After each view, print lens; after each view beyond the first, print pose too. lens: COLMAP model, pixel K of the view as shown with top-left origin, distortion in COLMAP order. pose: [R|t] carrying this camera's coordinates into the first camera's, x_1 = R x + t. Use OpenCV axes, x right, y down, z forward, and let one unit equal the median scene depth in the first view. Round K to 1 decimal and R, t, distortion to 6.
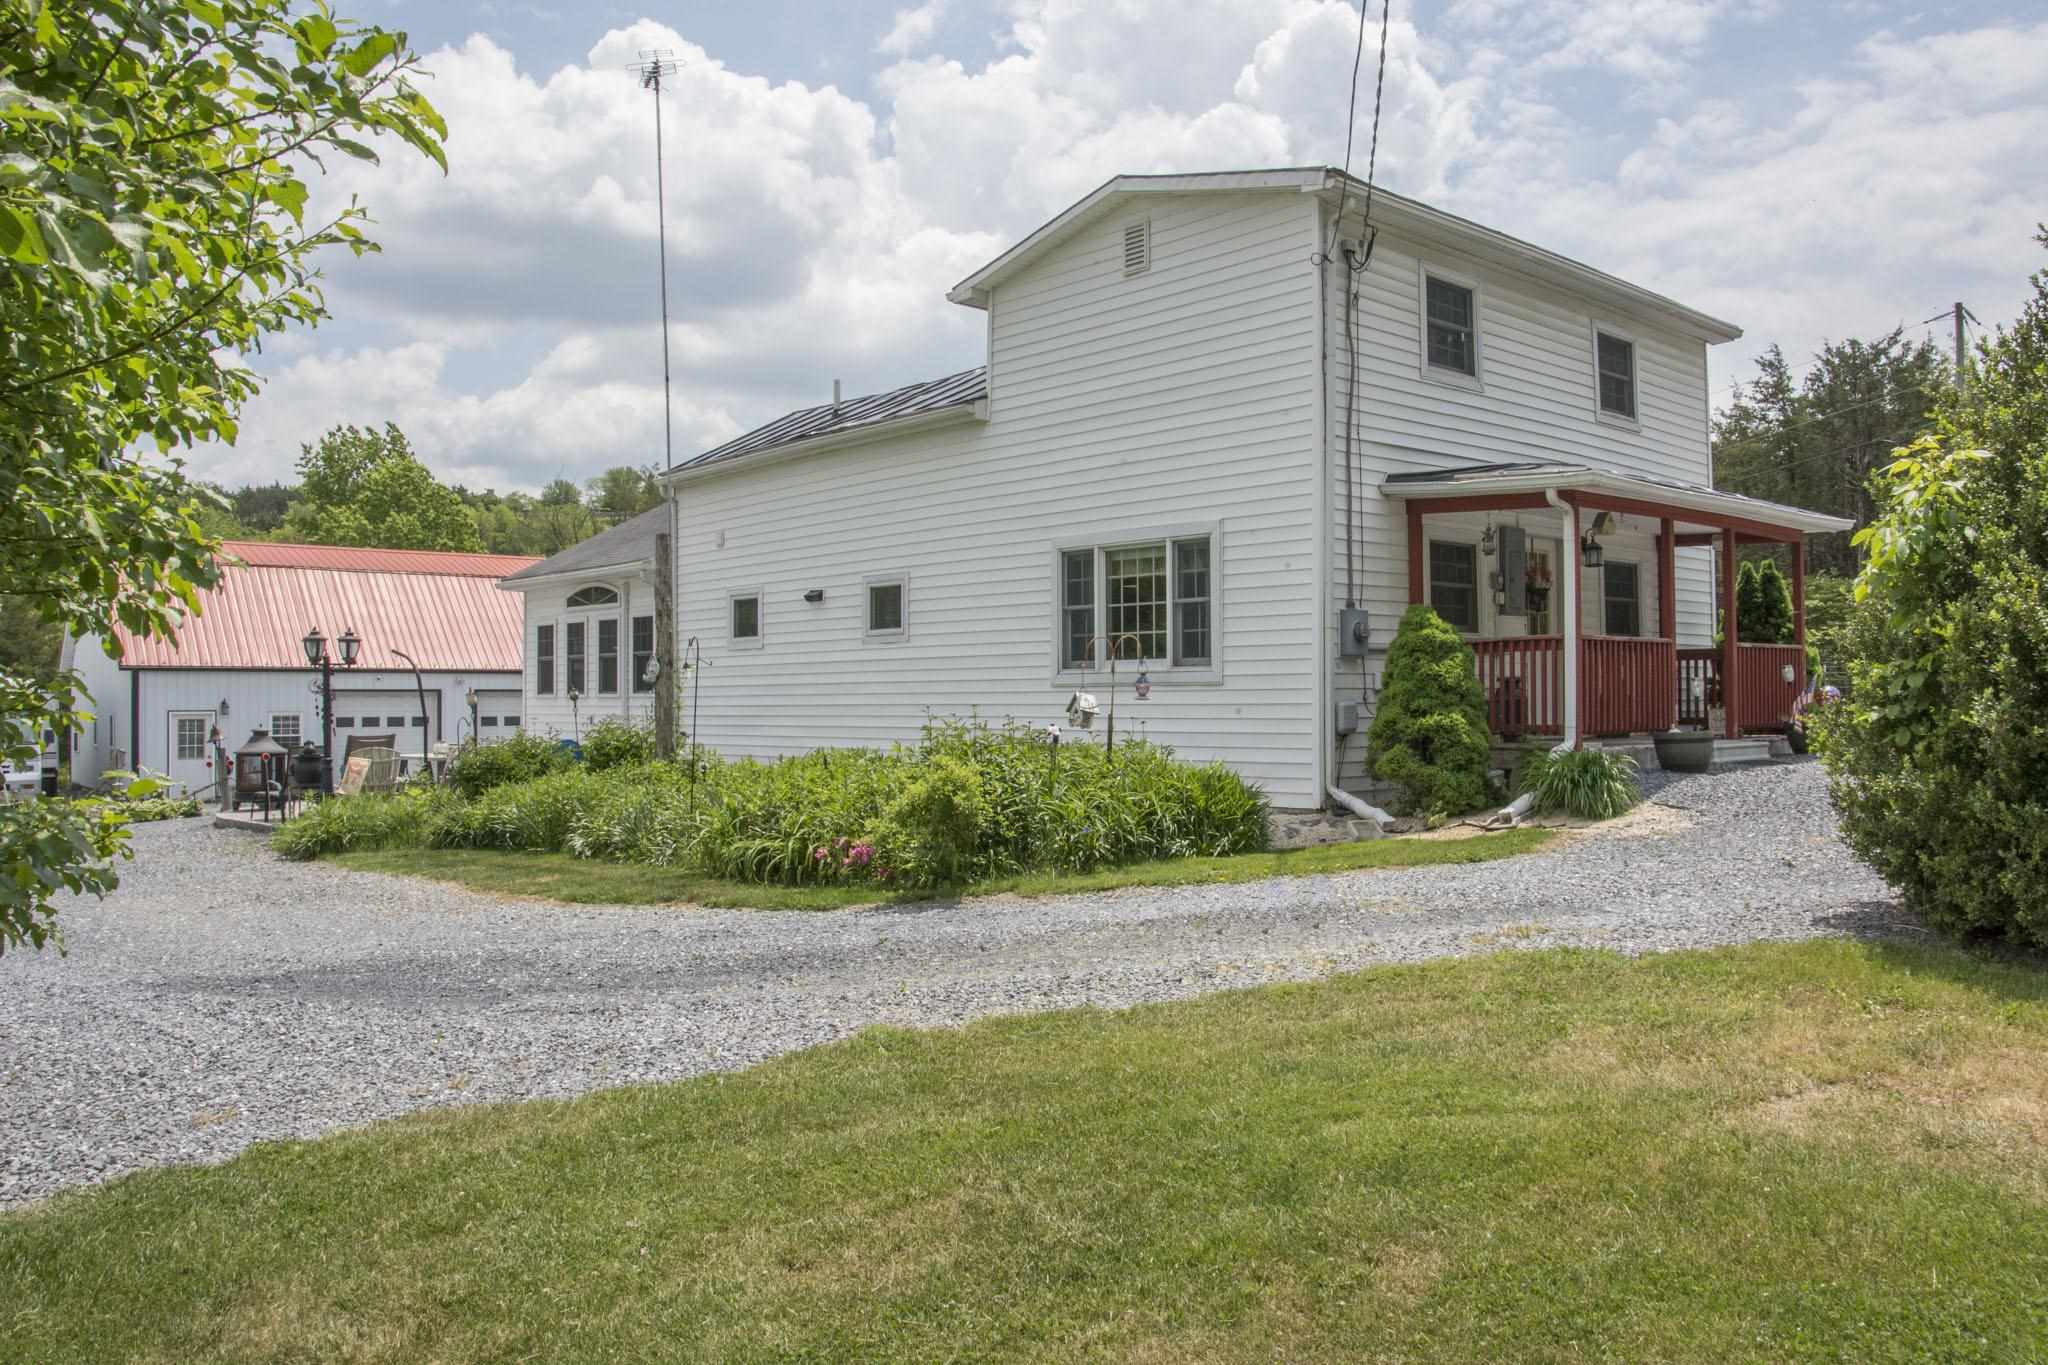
lens RADIAL K [[1490.0, 0, 1012.5], [0, 1490.0, 713.3], [0, 0, 1]] dist [-0.117361, 0.064833]
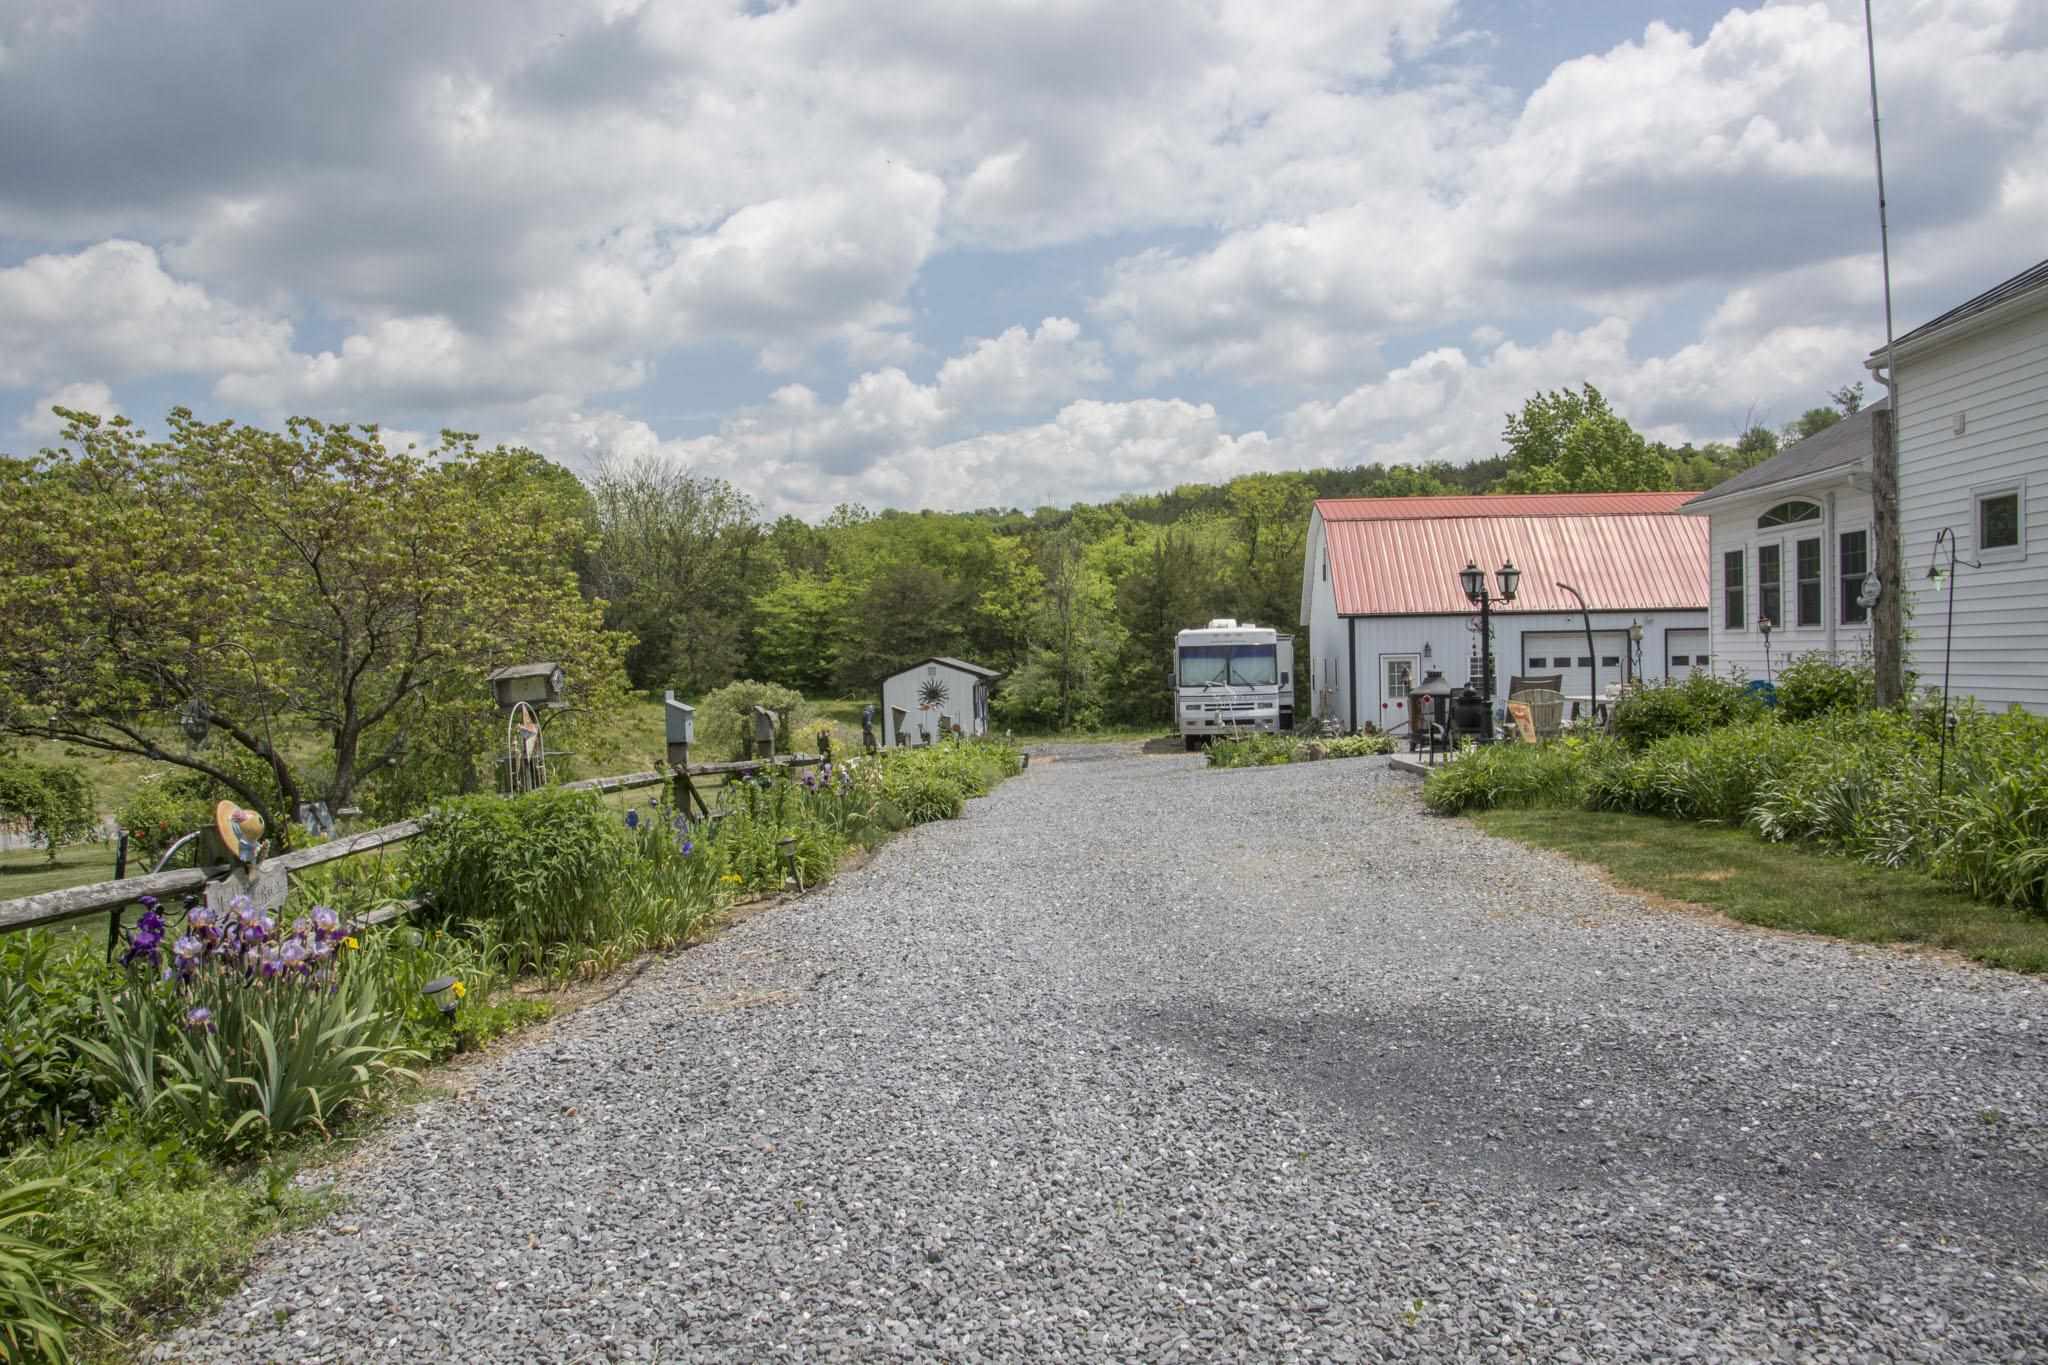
lens RADIAL K [[1490.0, 0, 1012.5], [0, 1490.0, 713.3], [0, 0, 1]] dist [-0.117361, 0.064833]
pose [[0.717394, 0.012064, -0.696563, -0.038729], [0.016691, 0.999265, 0.034497, 0.001127], [0.696468, -0.036374, 0.716666, 0.141000]]
